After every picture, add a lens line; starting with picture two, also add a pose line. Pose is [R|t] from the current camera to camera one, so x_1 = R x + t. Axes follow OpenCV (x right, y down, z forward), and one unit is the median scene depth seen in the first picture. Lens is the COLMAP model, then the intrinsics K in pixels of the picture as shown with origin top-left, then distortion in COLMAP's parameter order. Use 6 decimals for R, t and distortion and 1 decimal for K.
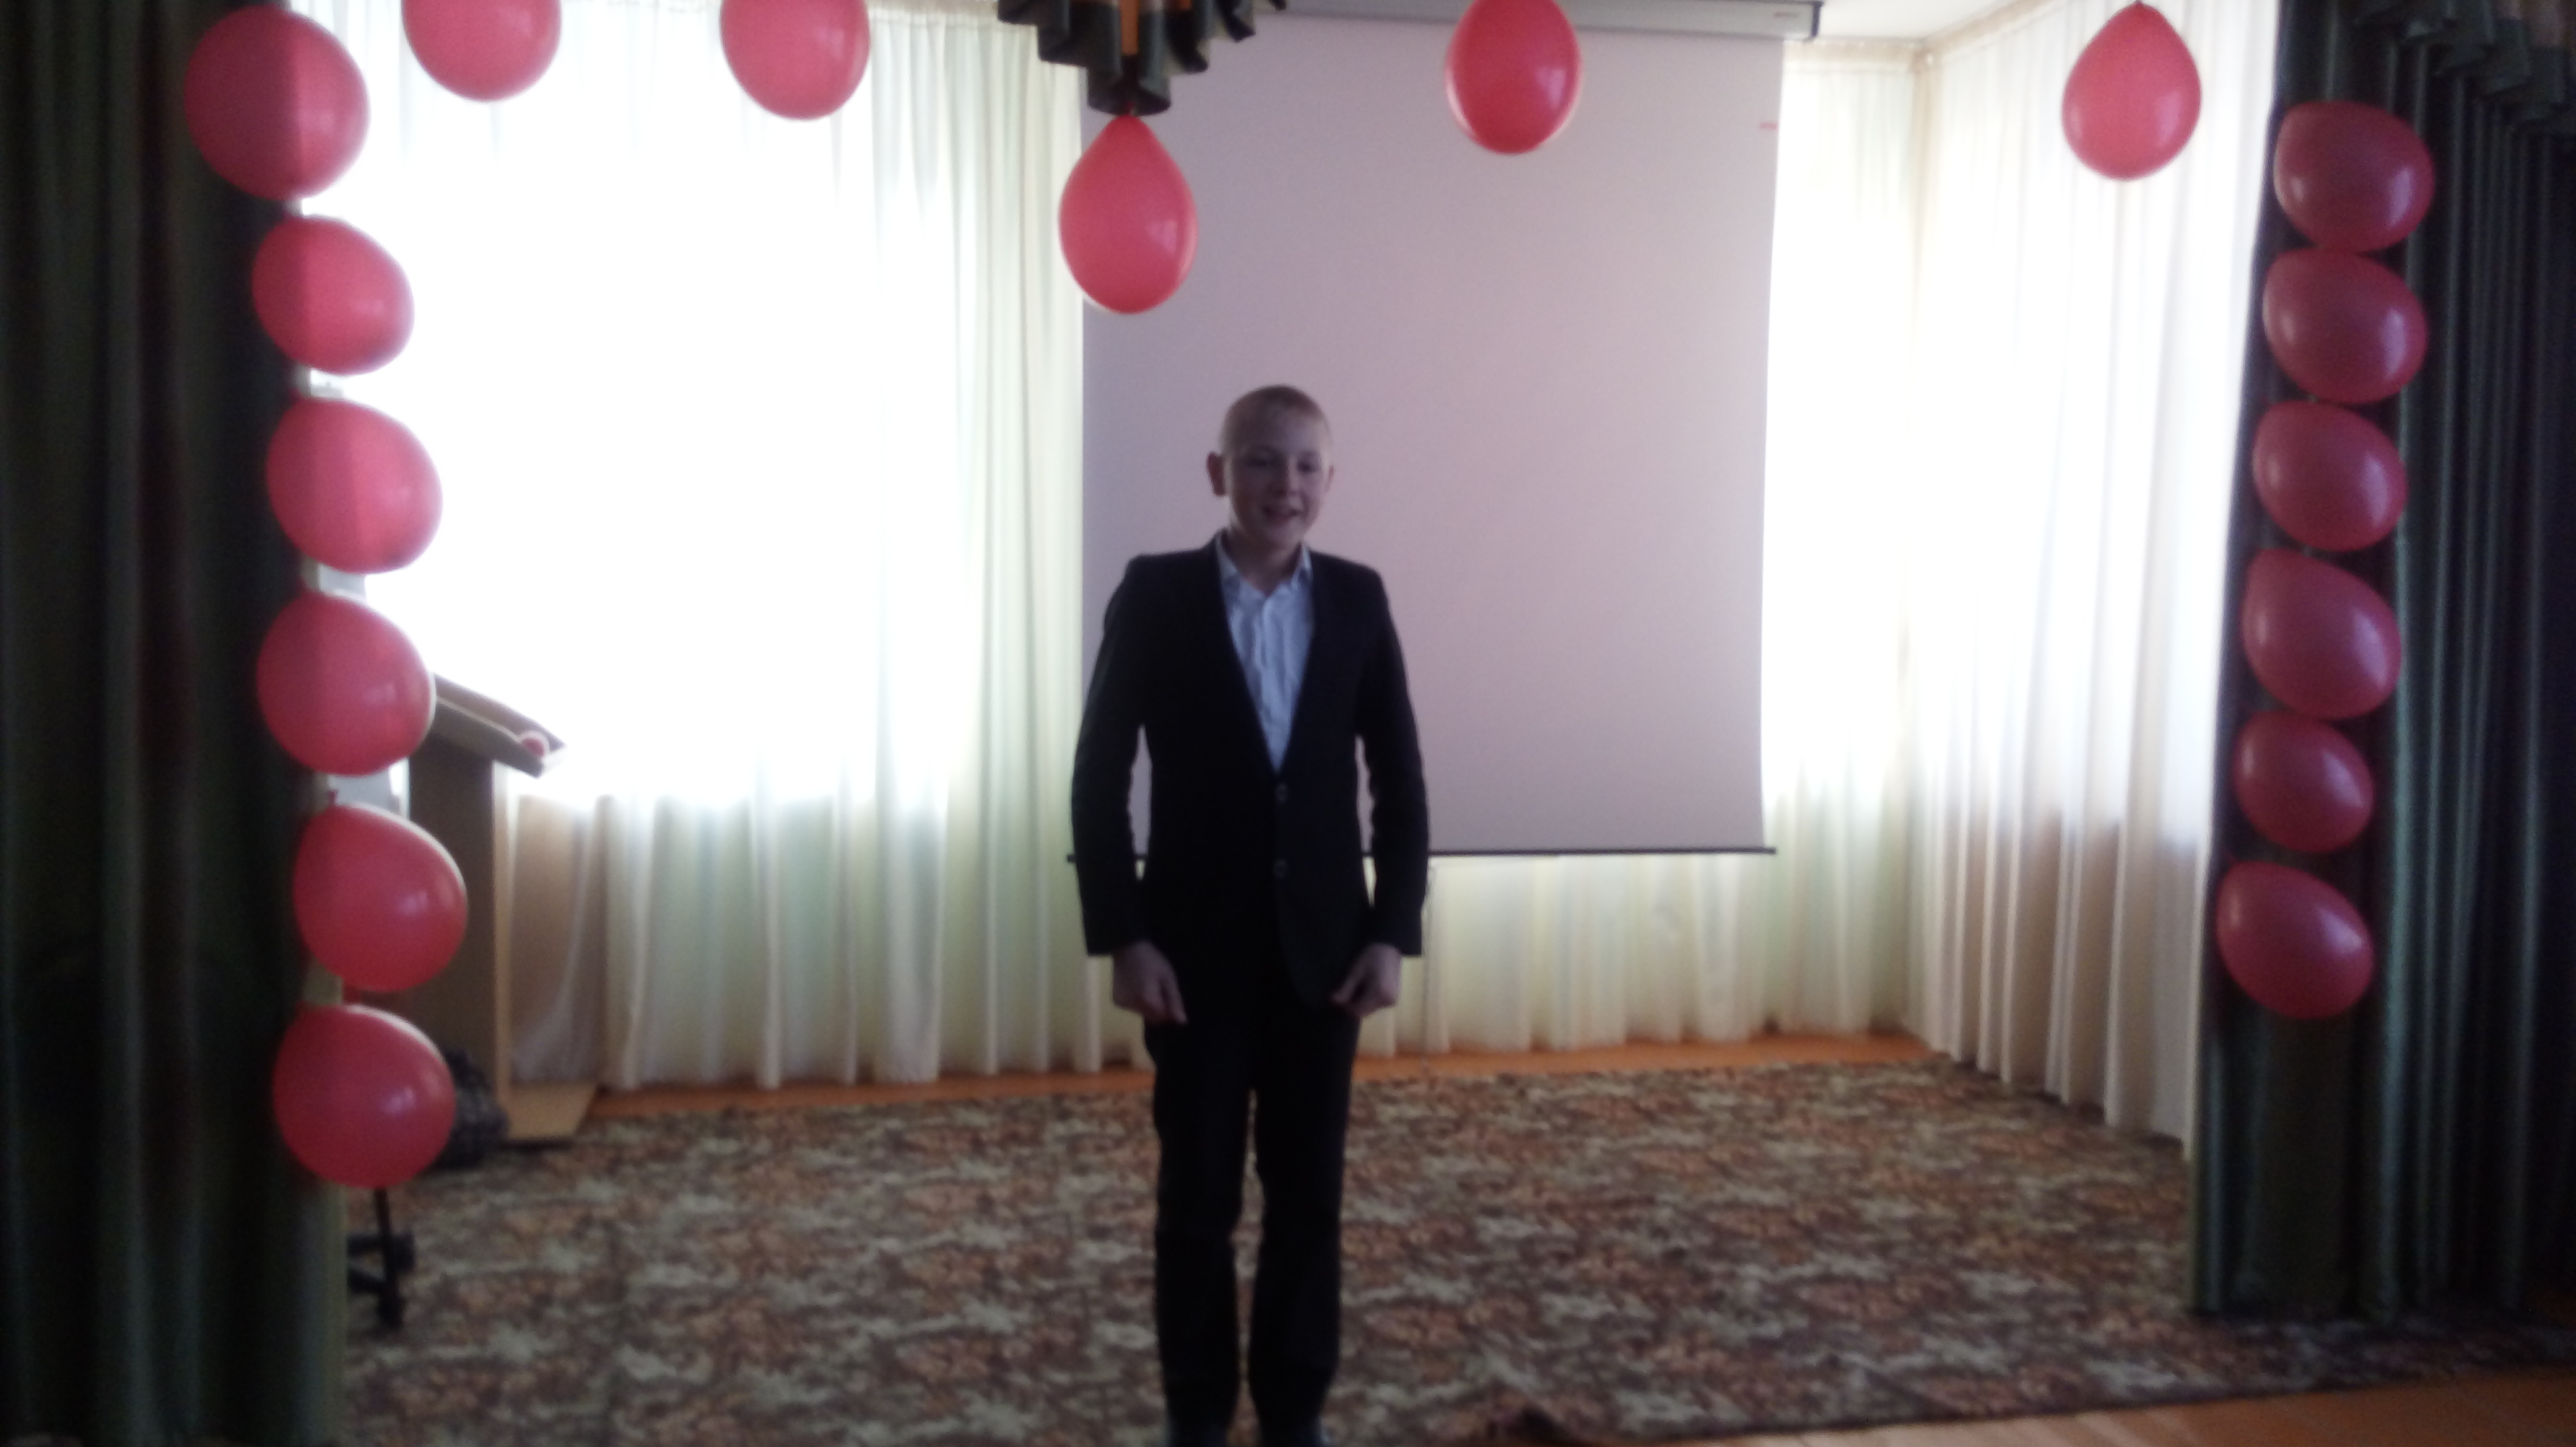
lens RADIAL K [[2096.3, 0, 1266.7], [0, 2096.3, 733.9], [0, 0, 1]] dist [0.114484, -0.185333]
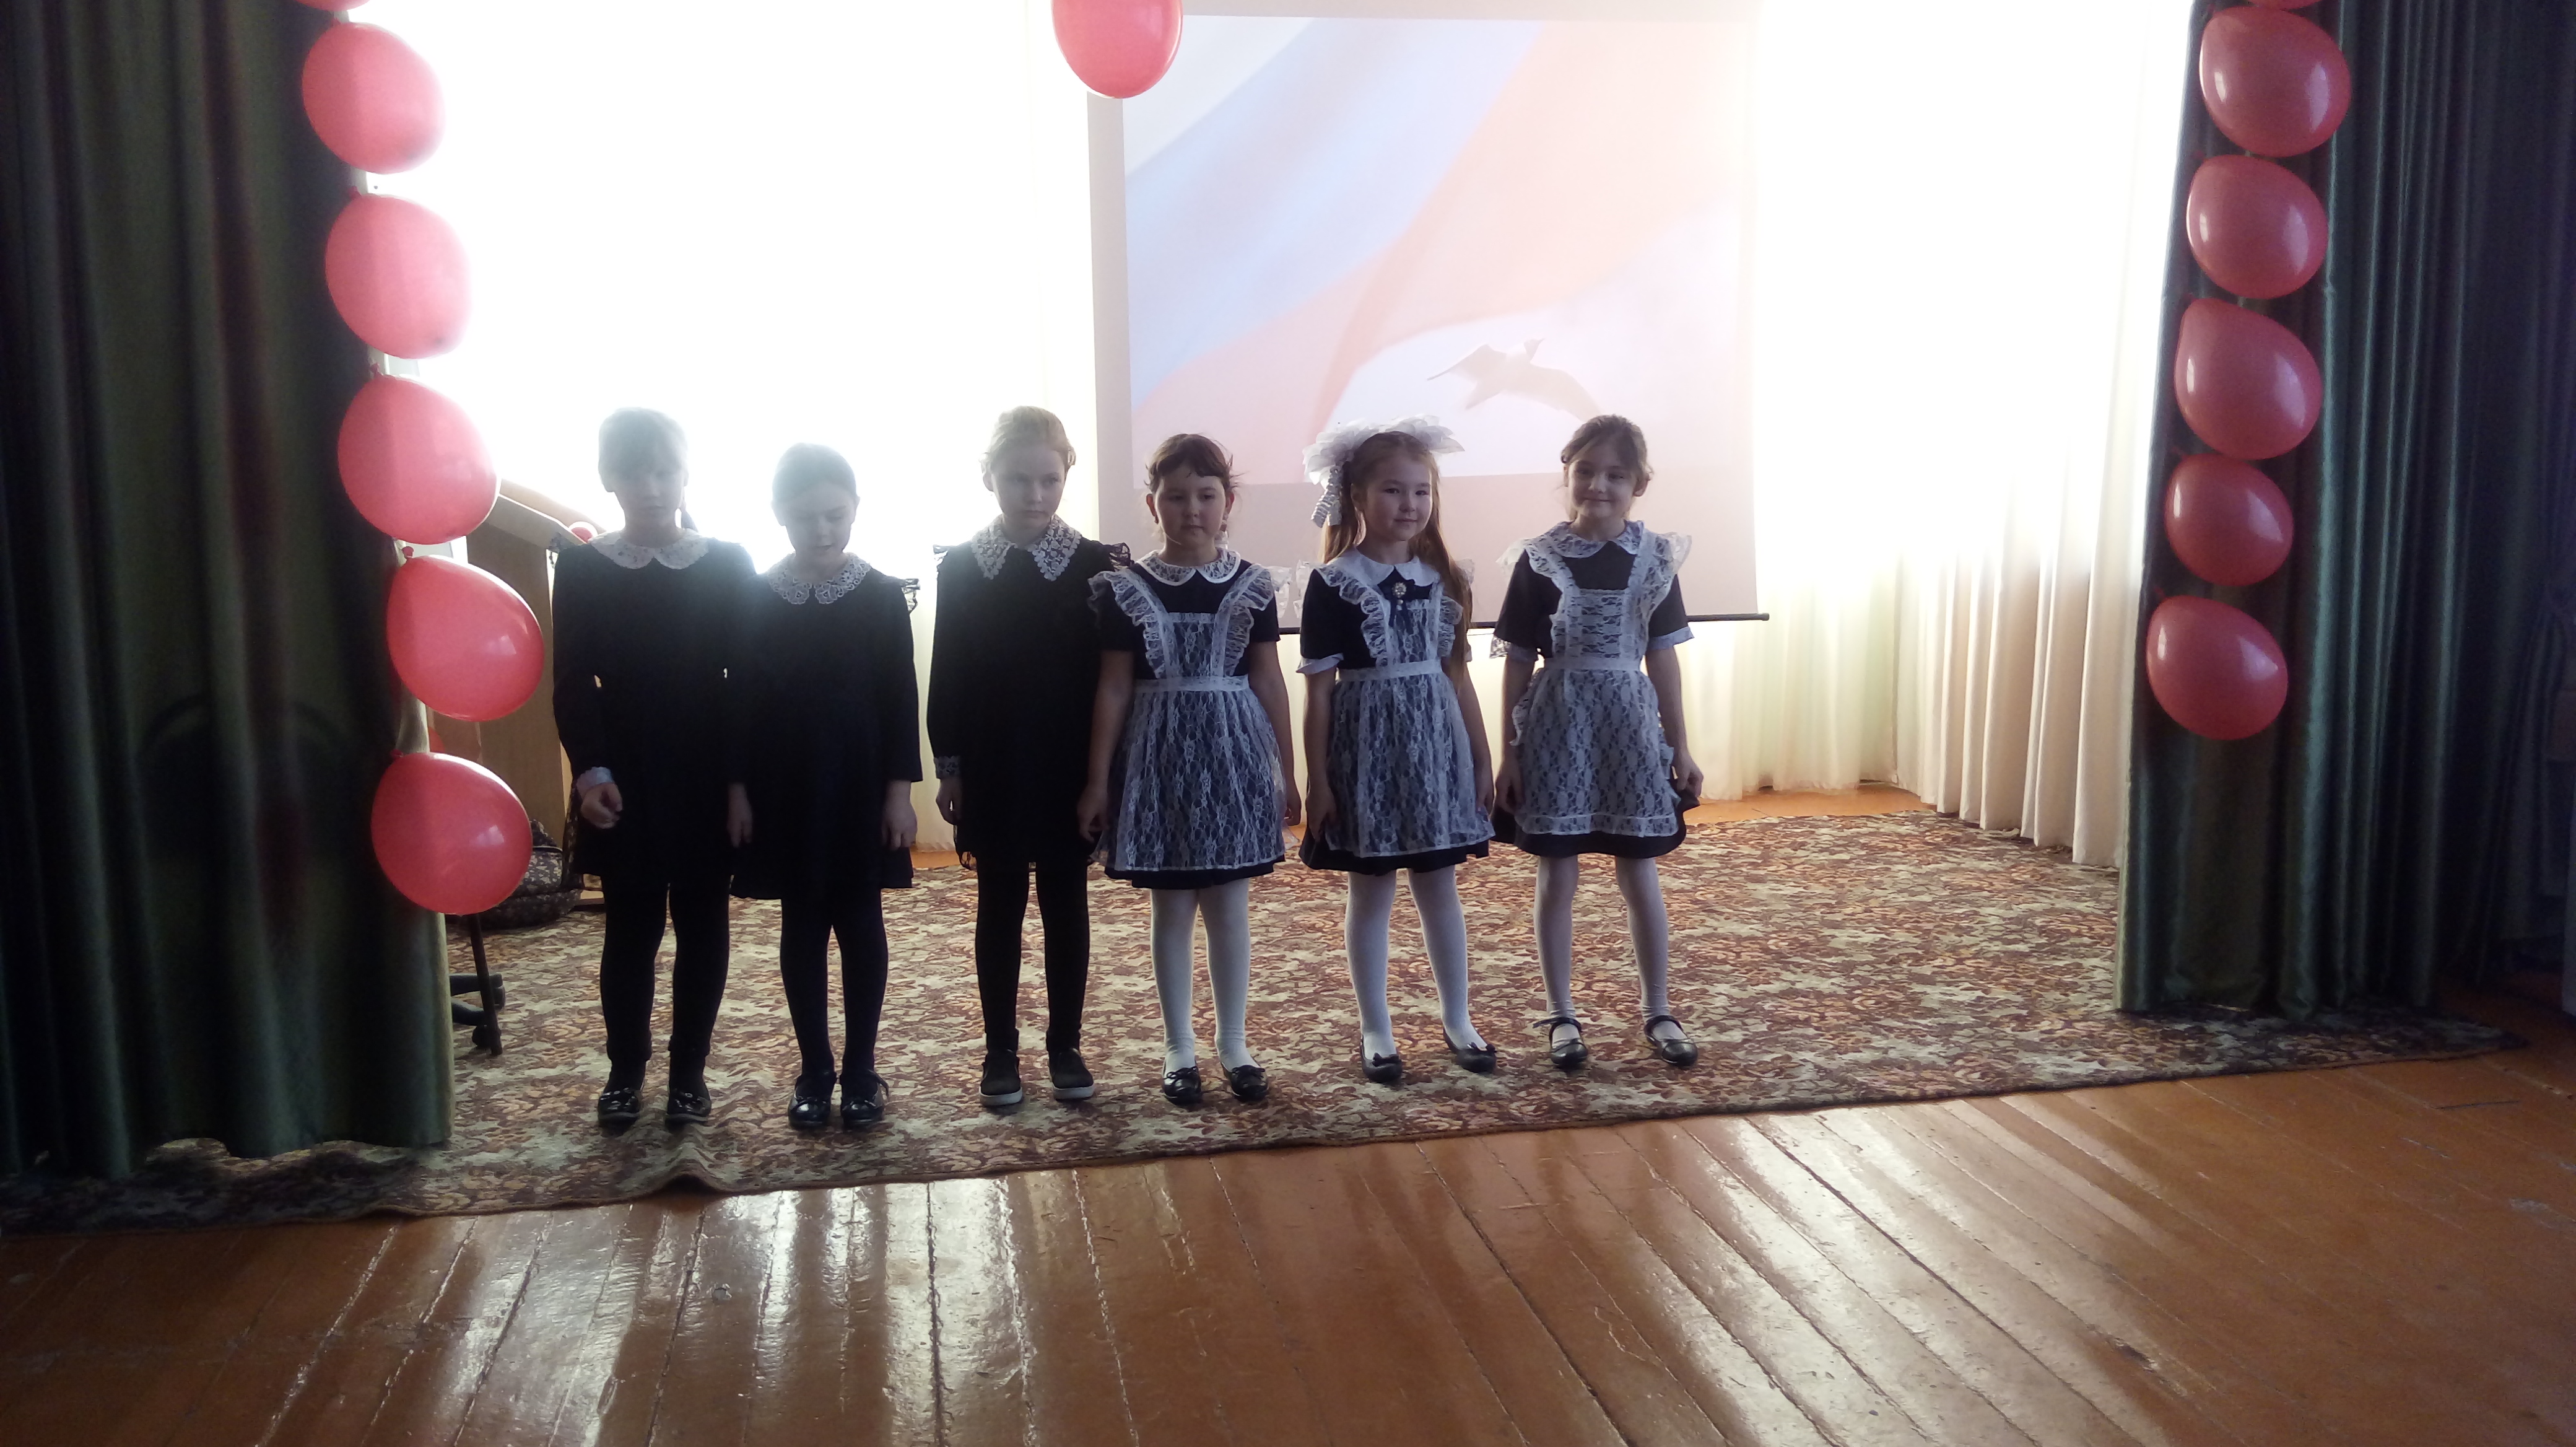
lens RADIAL K [[2096.3, 0, 1272.0], [0, 2096.3, 717.2], [0, 0, 1]] dist [0.114484, -0.185333]
pose [[0.999539, -0.020833, -0.022097, 0.023013], [0.022531, 0.996571, 0.079615, 0.021198], [0.020362, -0.080077, 0.996581, -0.069201]]
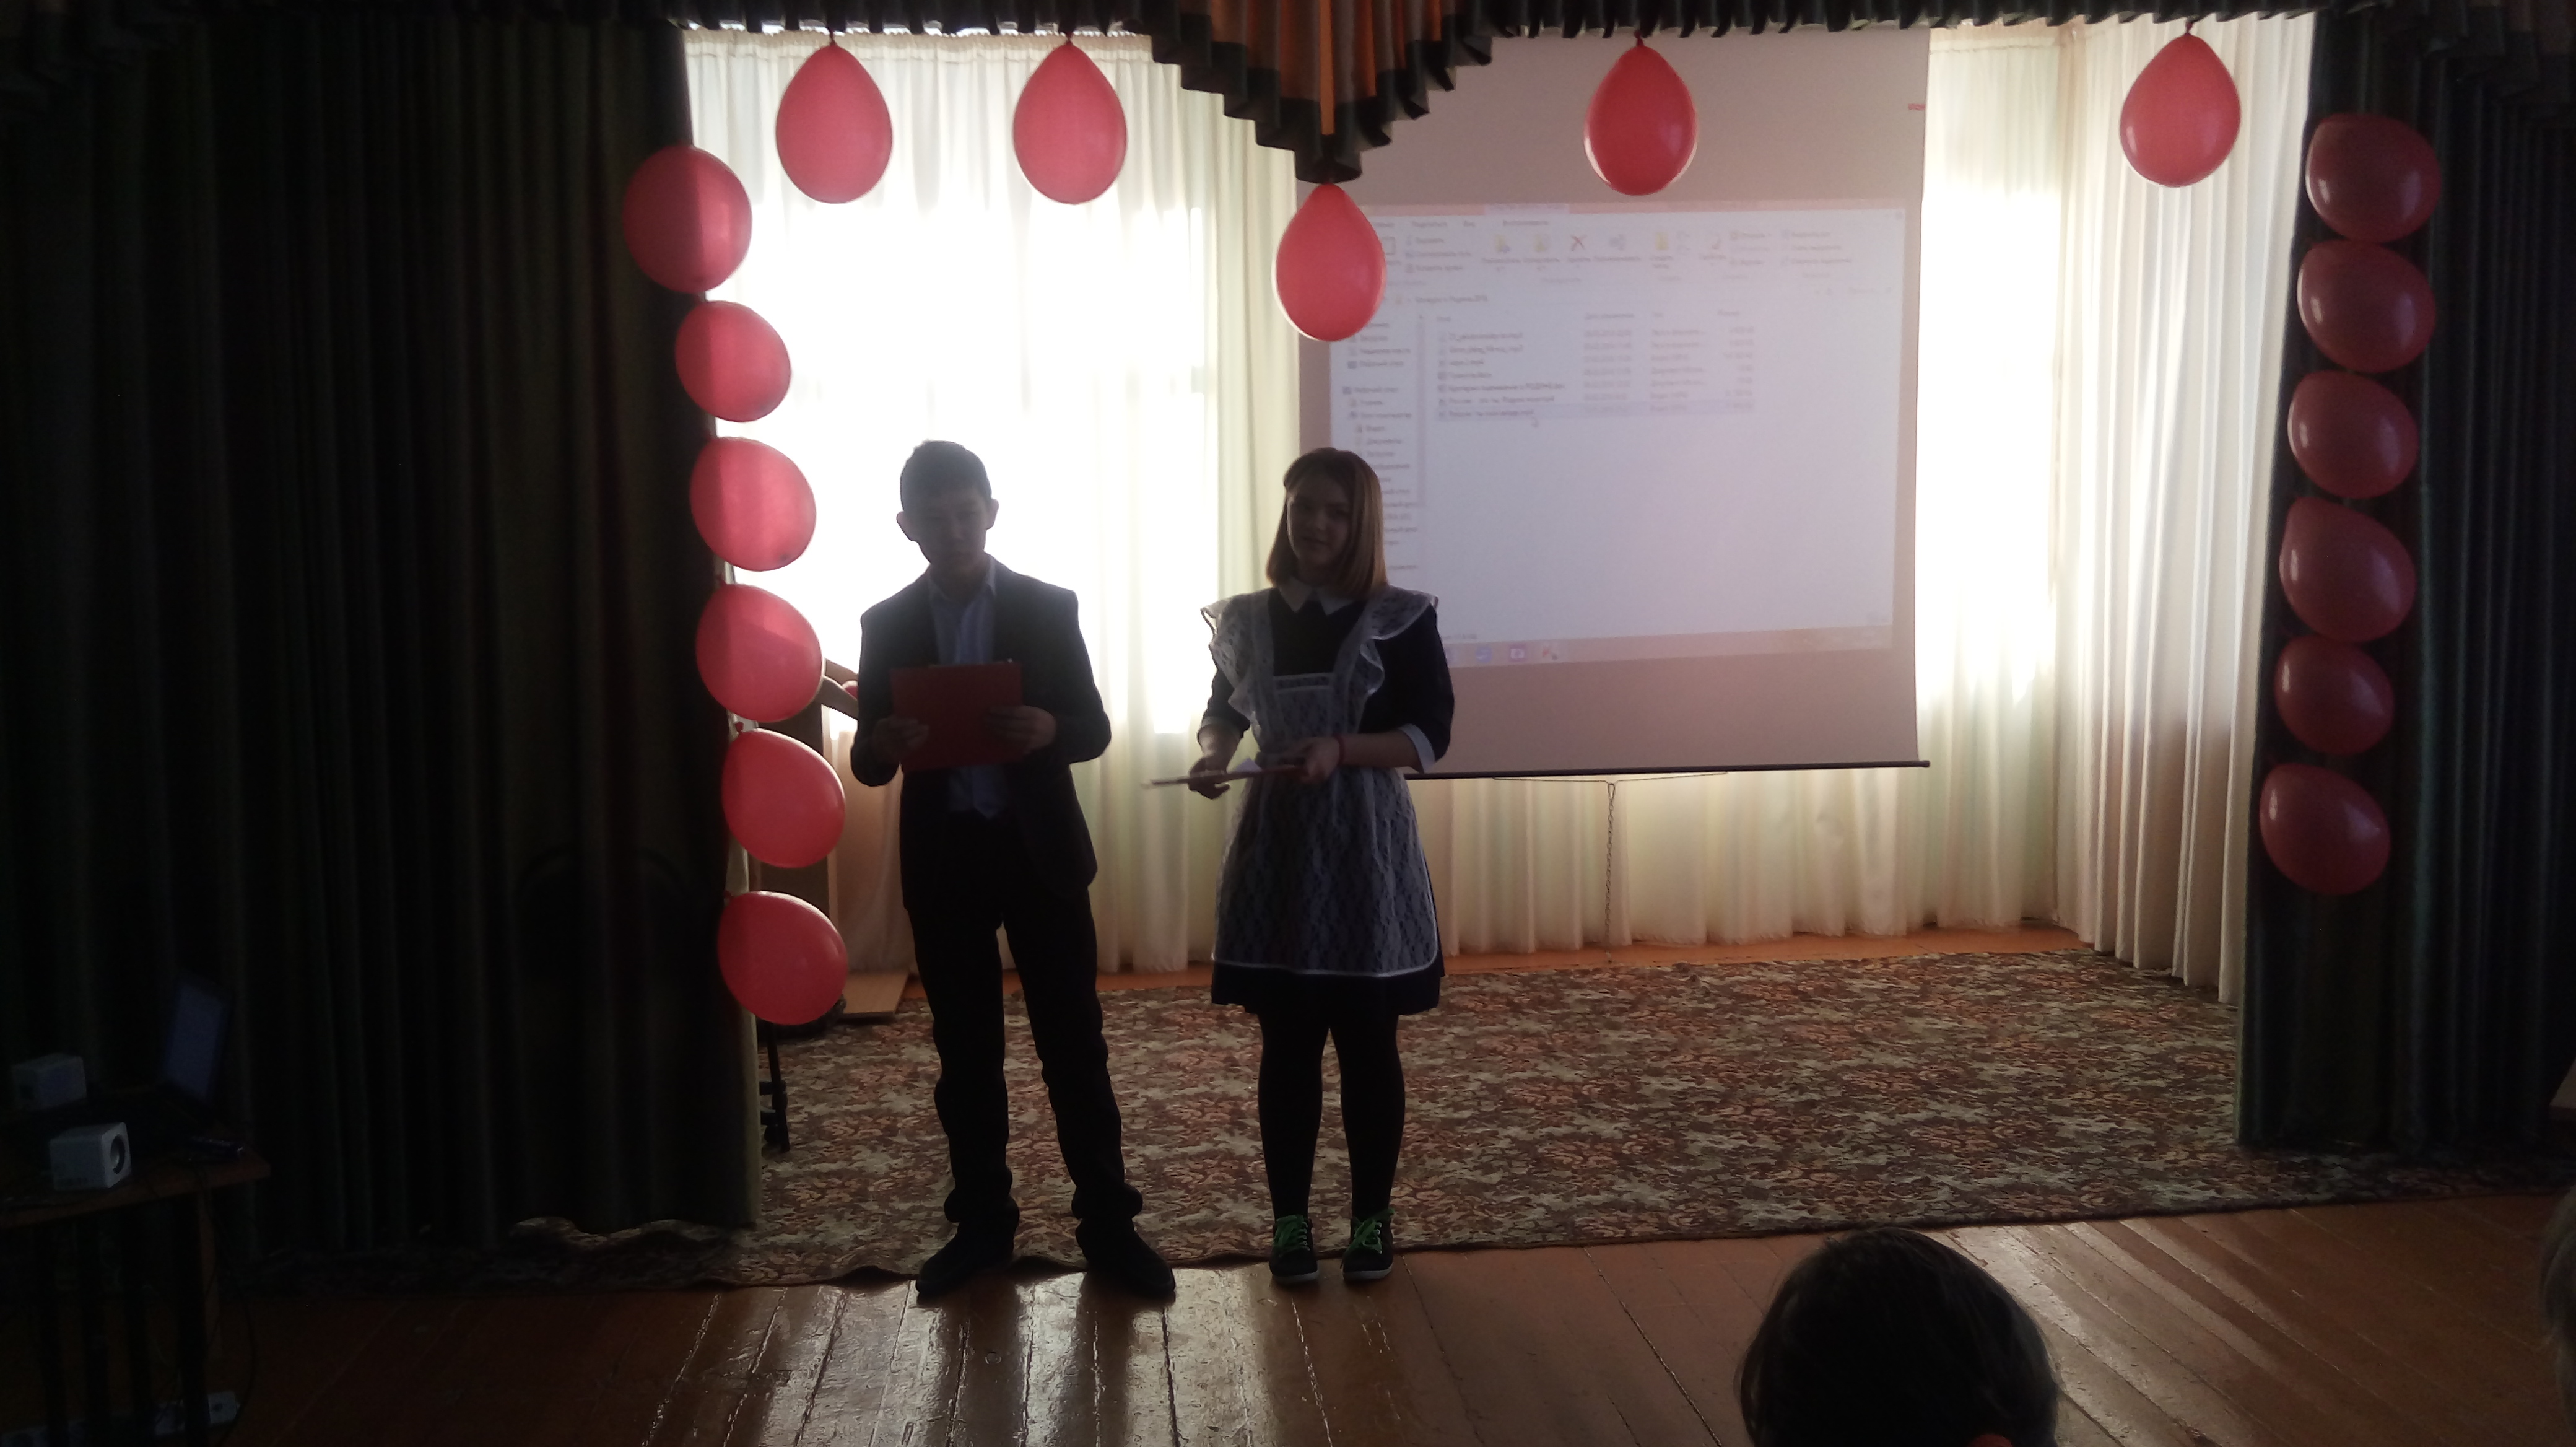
lens RADIAL K [[2096.3, 0, 1289.6], [0, 2096.3, 743.0], [0, 0, 1]] dist [0.114484, -0.185333]
pose [[0.994489, -0.016616, -0.103513, 0.028373], [0.020568, 0.999095, 0.037232, -0.006365], [0.102801, -0.039156, 0.993931, -0.193197]]
